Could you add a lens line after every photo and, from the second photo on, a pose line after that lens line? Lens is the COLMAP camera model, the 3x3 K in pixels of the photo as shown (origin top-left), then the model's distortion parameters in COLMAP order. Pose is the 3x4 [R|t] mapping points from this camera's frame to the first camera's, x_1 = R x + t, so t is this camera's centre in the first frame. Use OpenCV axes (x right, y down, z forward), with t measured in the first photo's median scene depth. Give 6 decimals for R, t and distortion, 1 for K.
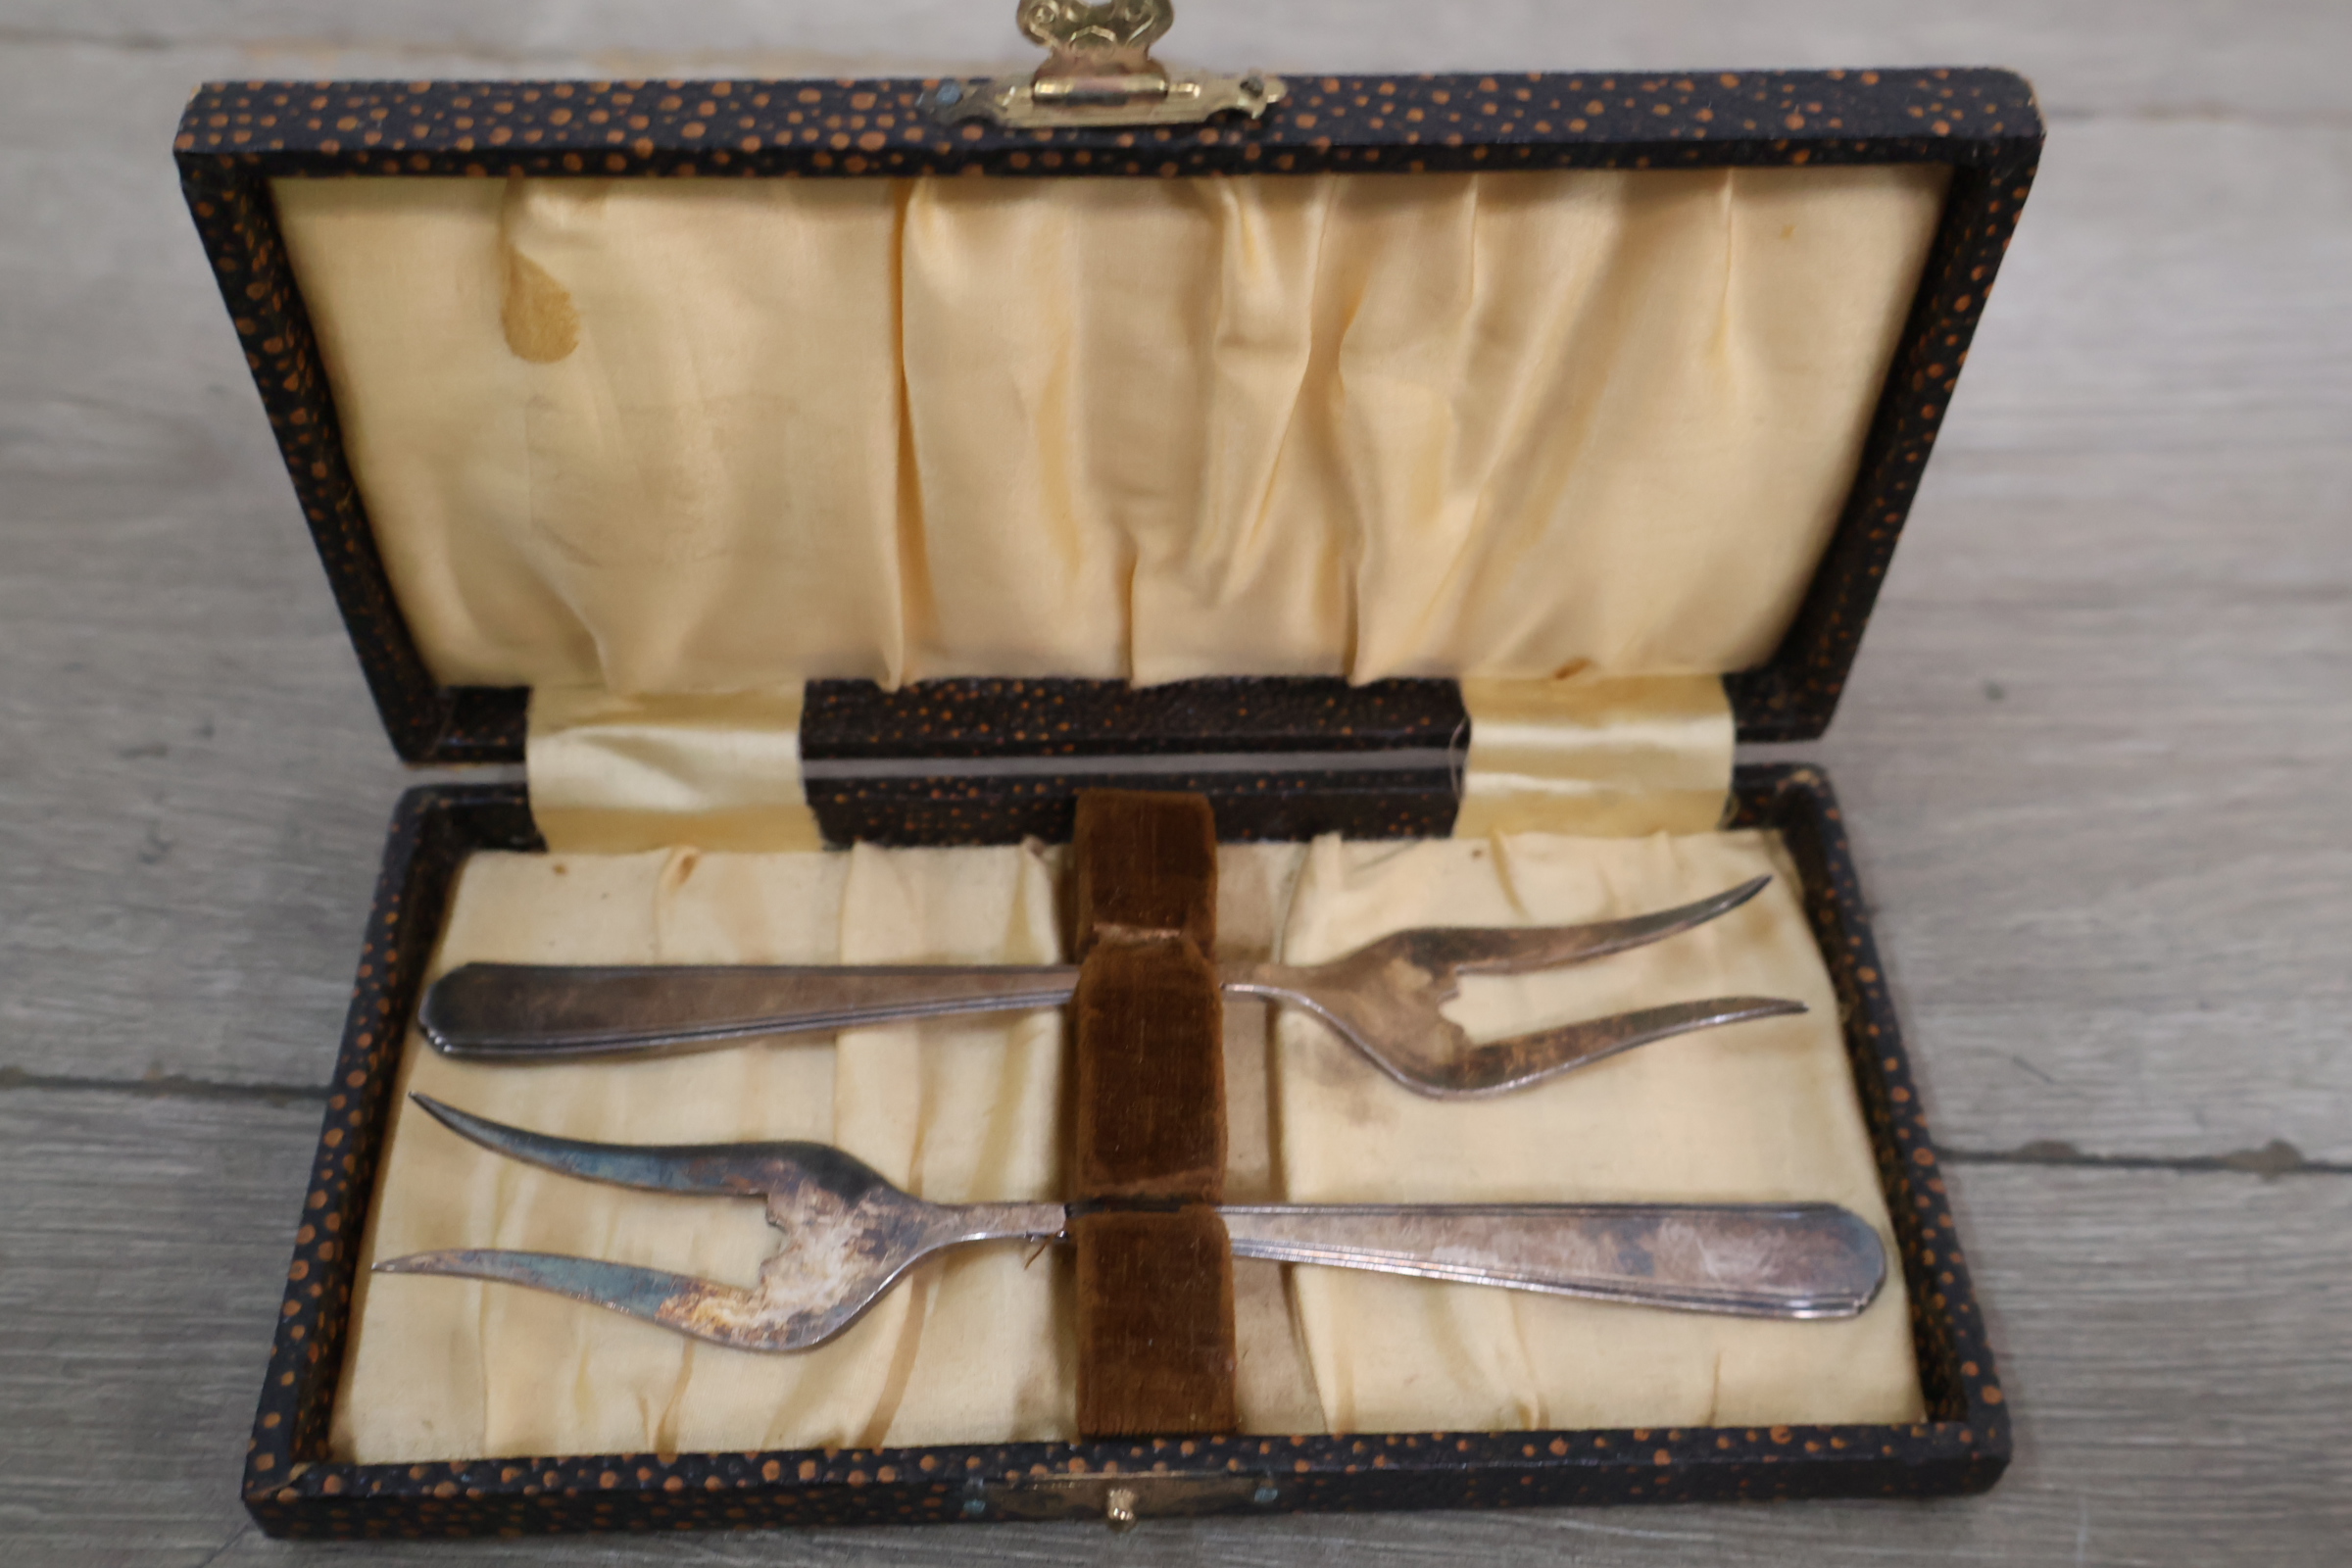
lens RADIAL K [[2378.4, 0, 1181.1], [0, 2378.4, 788.6], [0, 0, 1]] dist [0.002428, 0.000000]
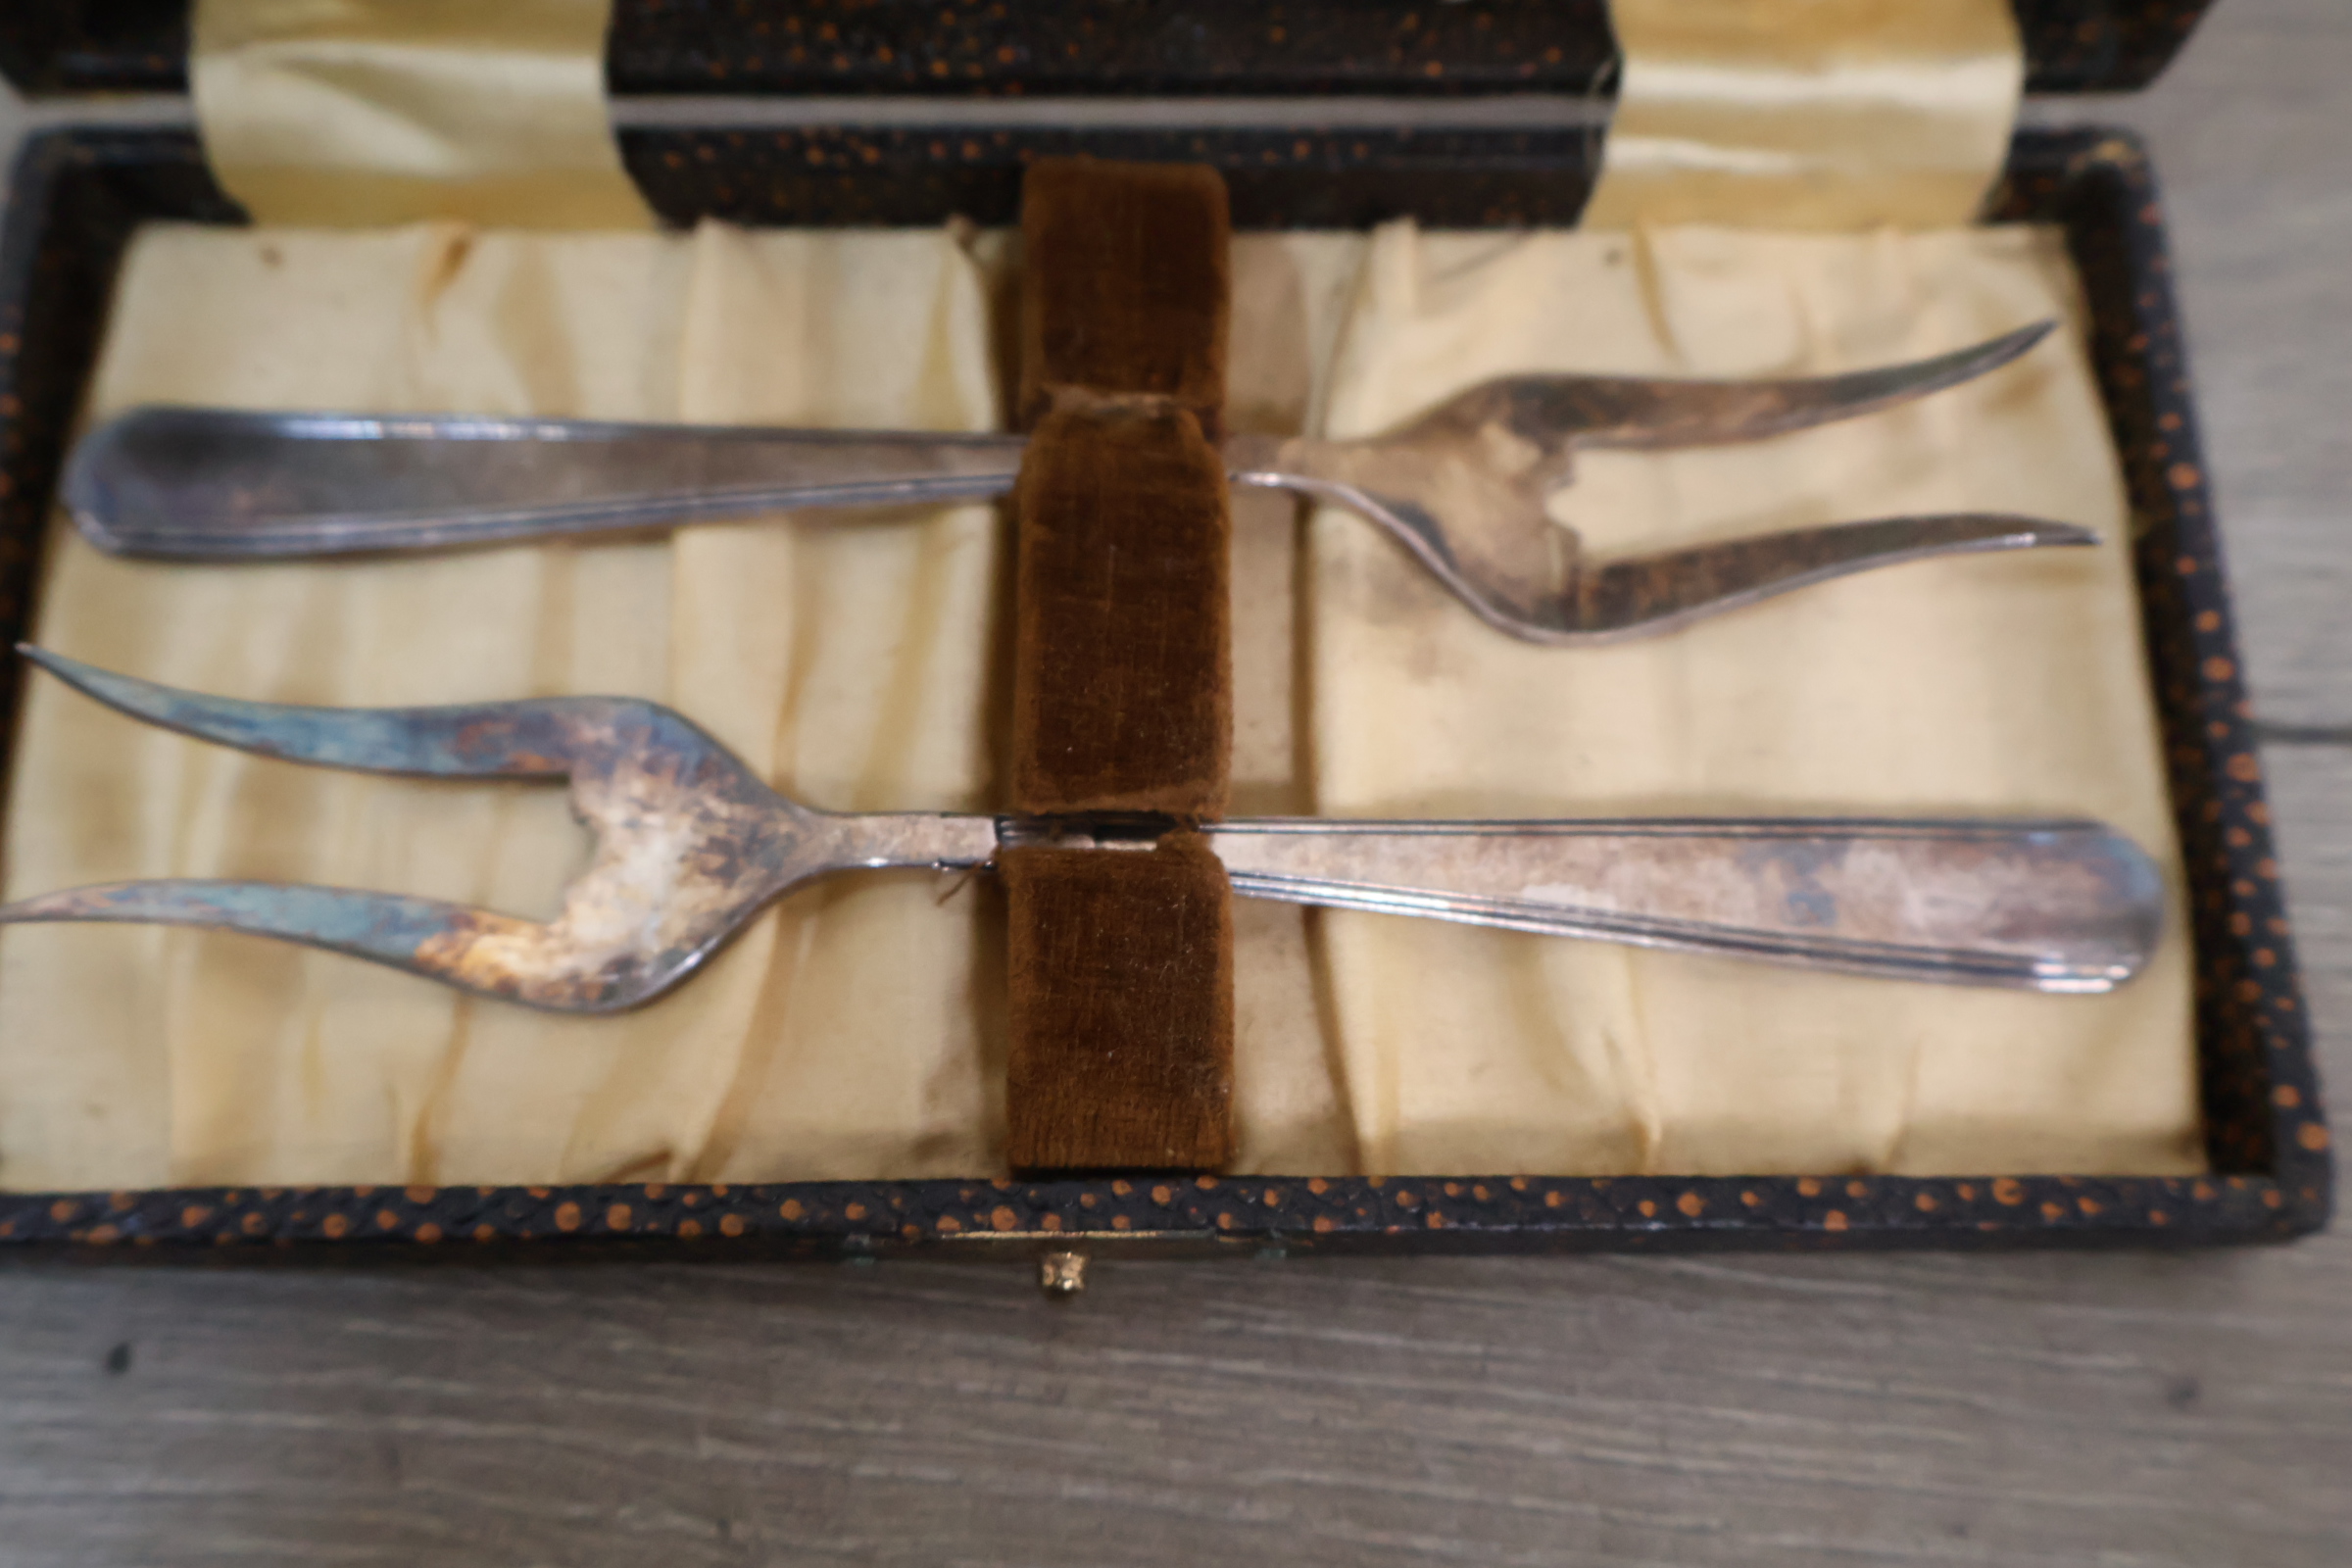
lens RADIAL K [[2378.4, 0, 1167.2], [0, 2378.4, 802.3], [0, 0, 1]] dist [0.002428, 0.000000]
pose [[0.999668, 0.024360, -0.008439, 0.006933], [-0.019970, 0.938729, 0.344077, -0.066441], [0.016303, -0.343794, 0.938903, 0.347133]]
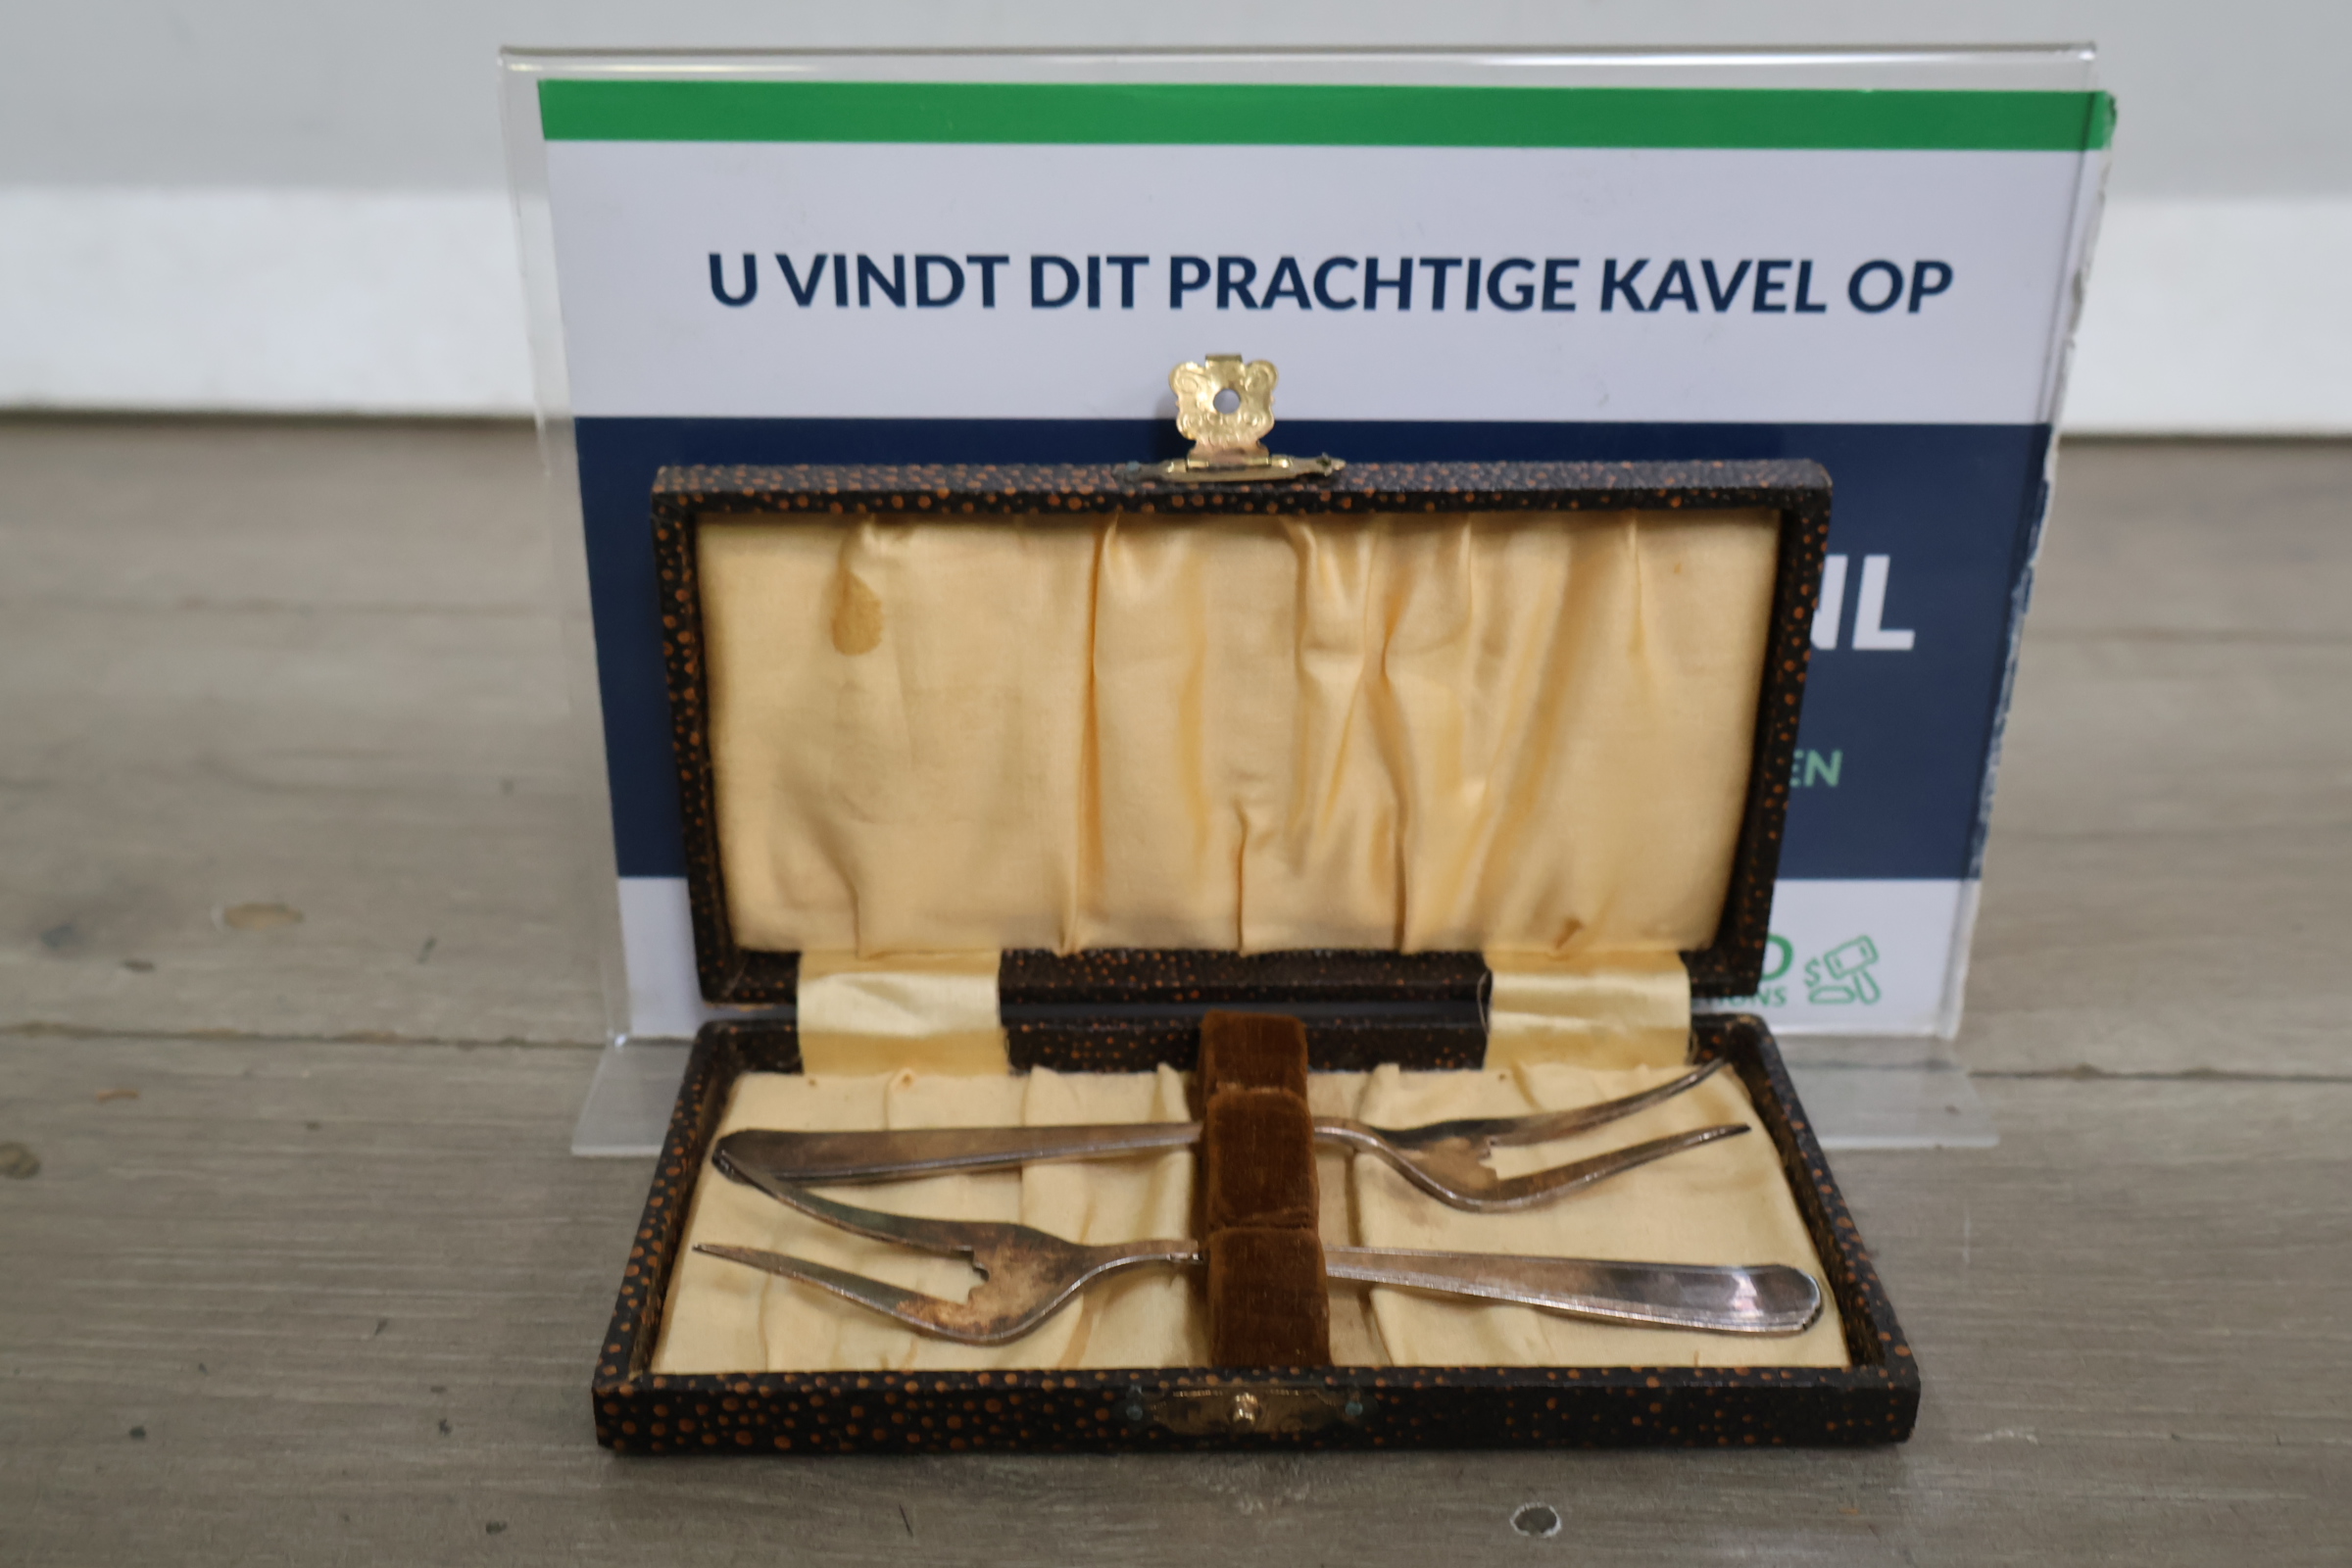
lens RADIAL K [[2378.4, 0, 1179.7], [0, 2378.4, 786.4], [0, 0, 1]] dist [0.002428, 0.000000]
pose [[0.999685, -0.005083, -0.024598, -0.024624], [-0.004987, 0.919634, -0.392744, 0.455549], [0.024617, 0.392743, 0.919319, -0.325010]]
